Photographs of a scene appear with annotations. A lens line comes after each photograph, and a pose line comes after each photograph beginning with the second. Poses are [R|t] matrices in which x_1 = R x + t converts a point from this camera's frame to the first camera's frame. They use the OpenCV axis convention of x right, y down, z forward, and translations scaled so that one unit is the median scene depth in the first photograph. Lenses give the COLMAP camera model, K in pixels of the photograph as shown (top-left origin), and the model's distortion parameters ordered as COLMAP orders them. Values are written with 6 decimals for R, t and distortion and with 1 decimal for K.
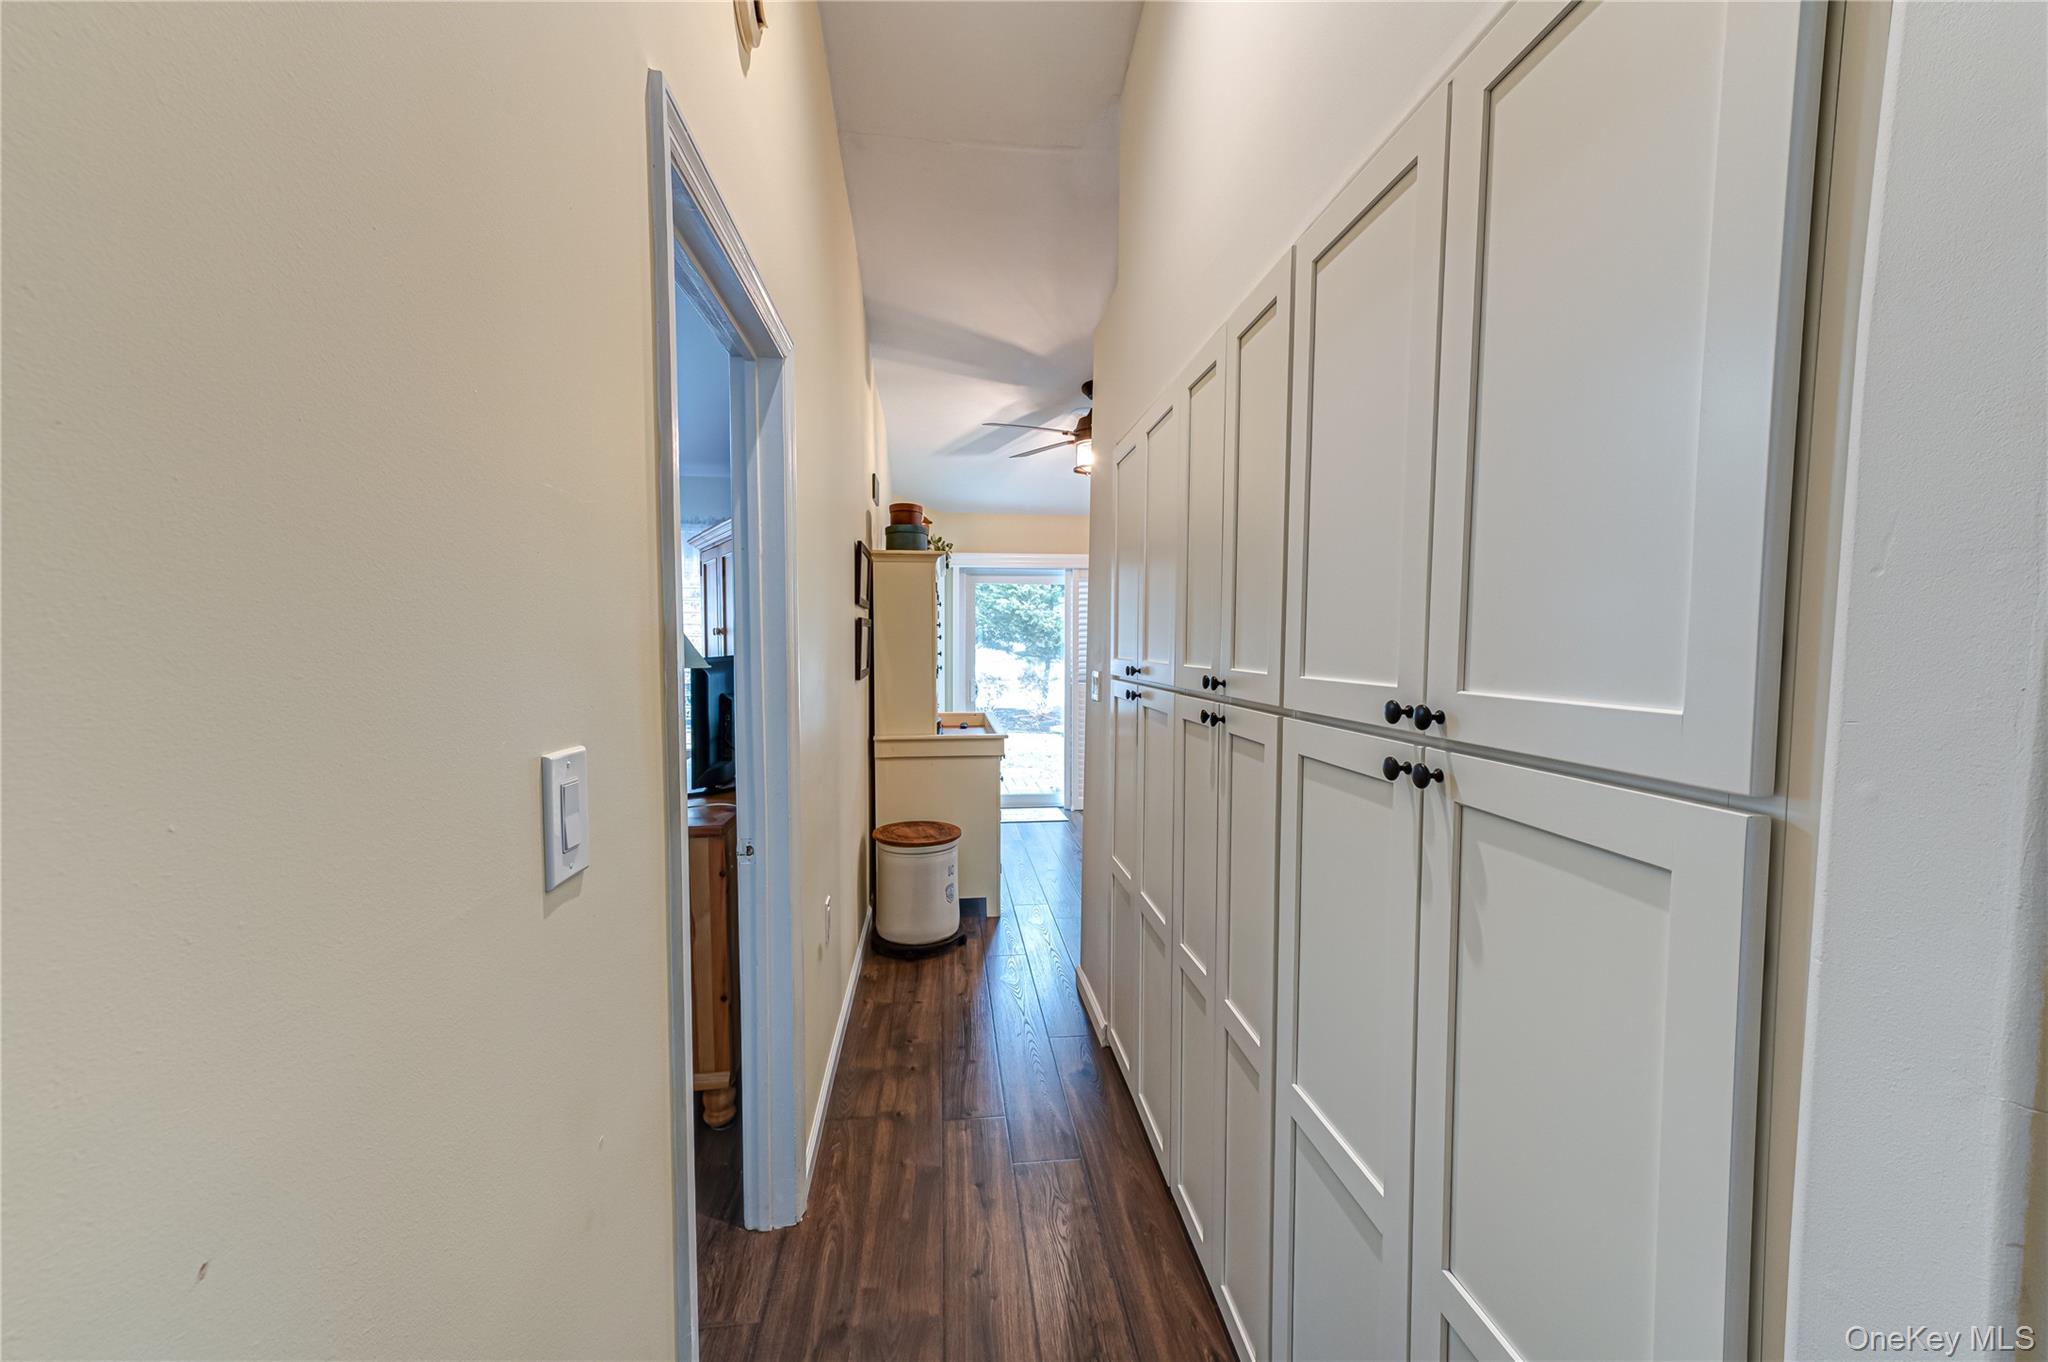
lens RADIAL K [[789.3, 0, 1027.2], [0, 789.3, 688.6], [0, 0, 1]] dist [0.017503, -0.000296]
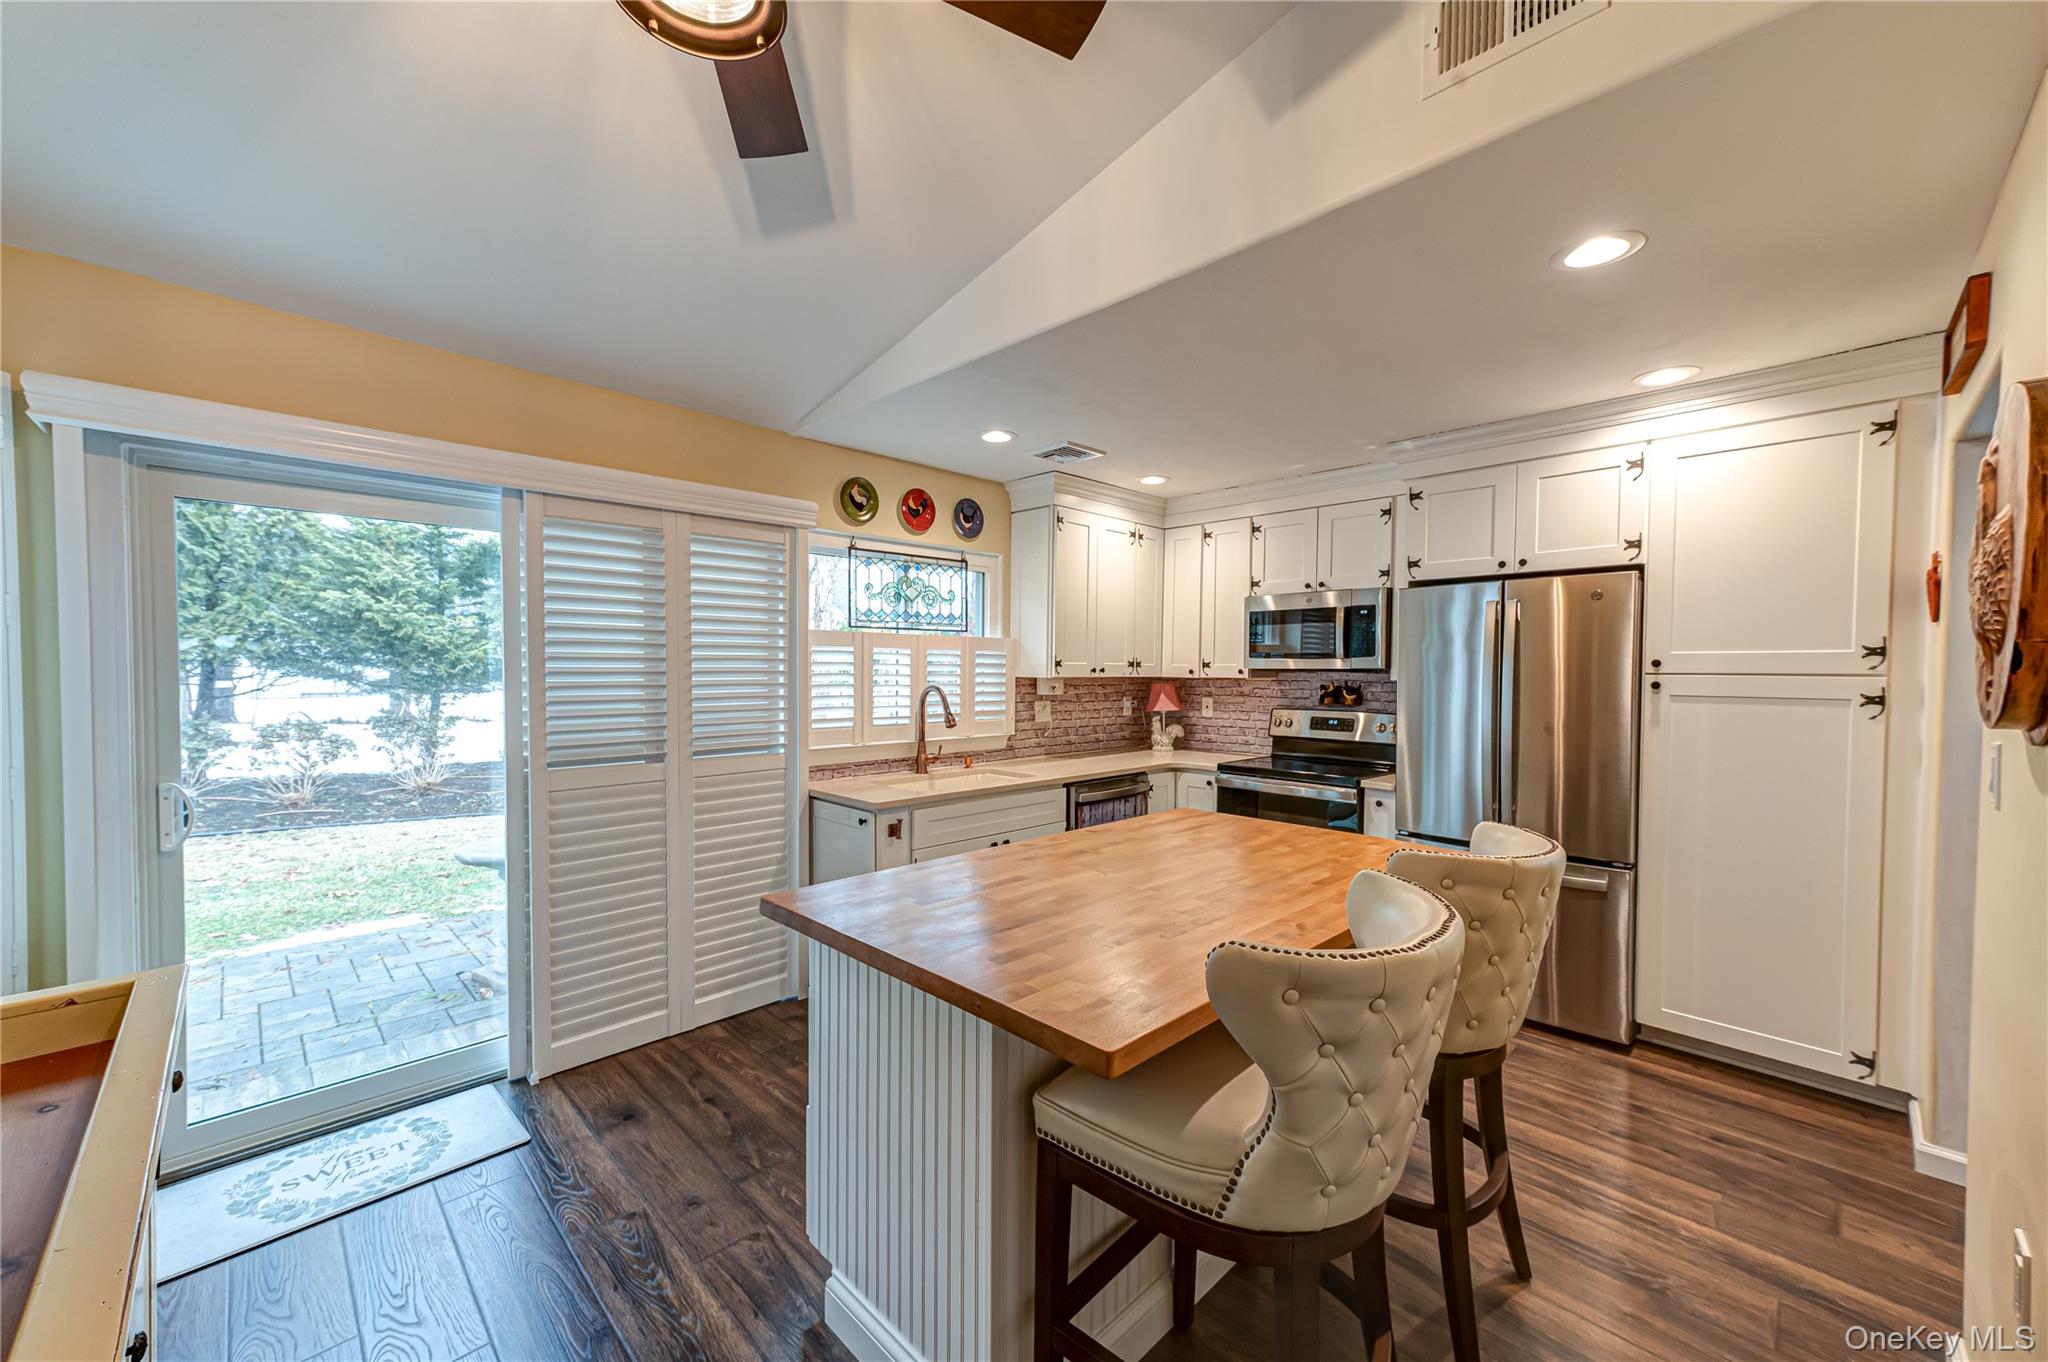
lens RADIAL K [[789.3, 0, 1027.2], [0, 789.3, 688.6], [0, 0, 1]] dist [0.017503, -0.000296]
pose [[0.784454, -0.020033, 0.619863, 0.010235], [0.037490, 0.999182, -0.015154, -0.055092], [-0.619053, 0.035126, 0.784564, 0.858636]]
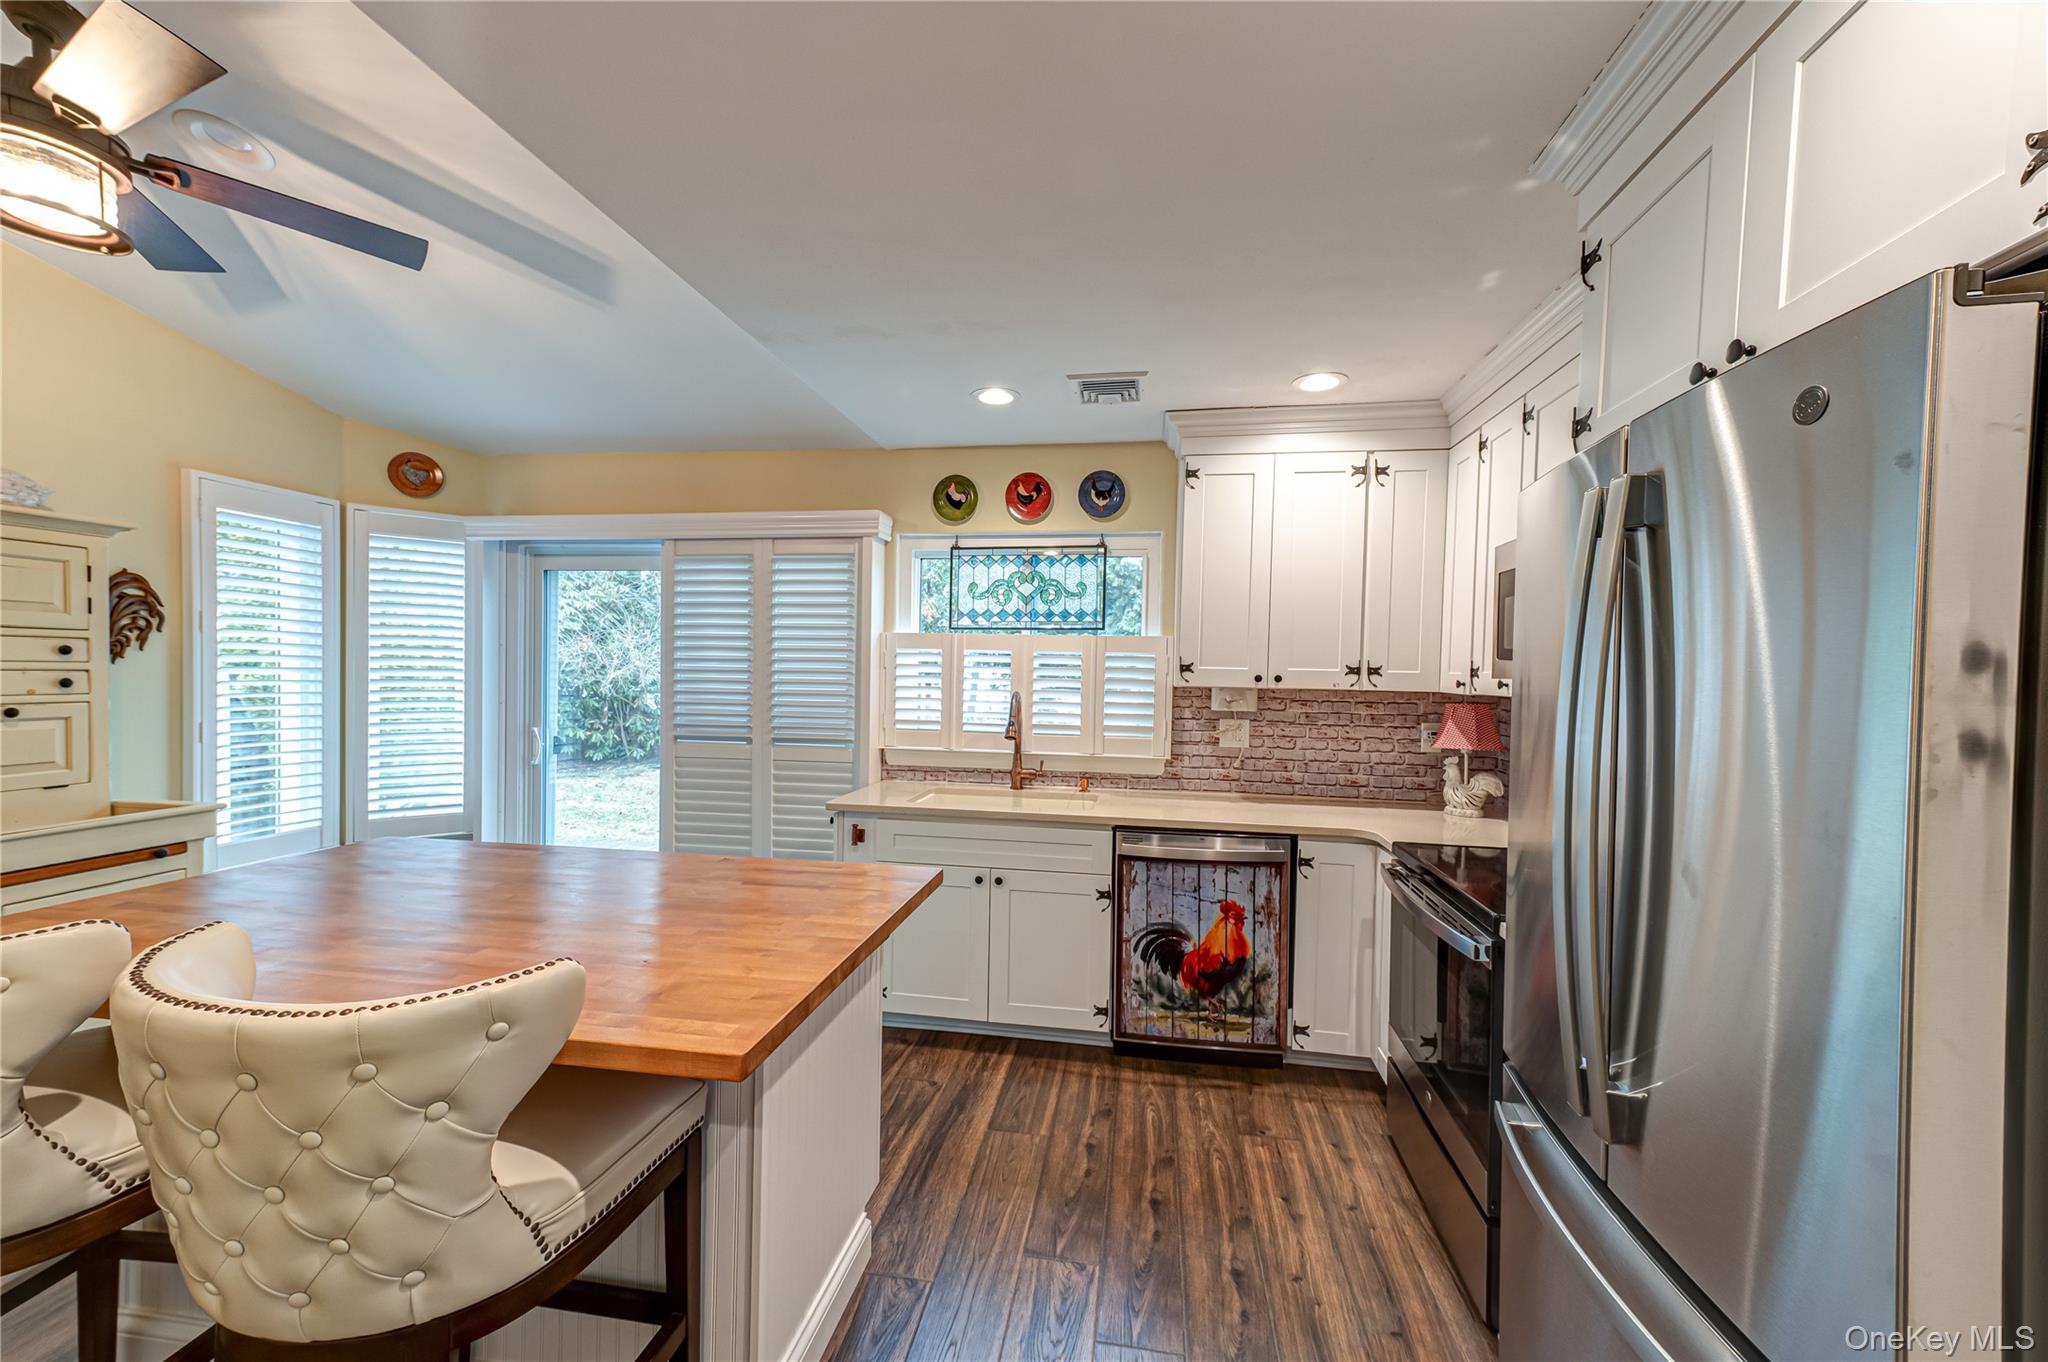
lens RADIAL K [[789.3, 0, 1027.2], [0, 789.3, 688.6], [0, 0, 1]] dist [0.017503, -0.000296]
pose [[0.963047, 0.016274, -0.268842, 0.779118], [-0.027456, 0.998905, -0.037885, -0.048309], [0.267931, 0.043866, 0.962439, 0.864006]]
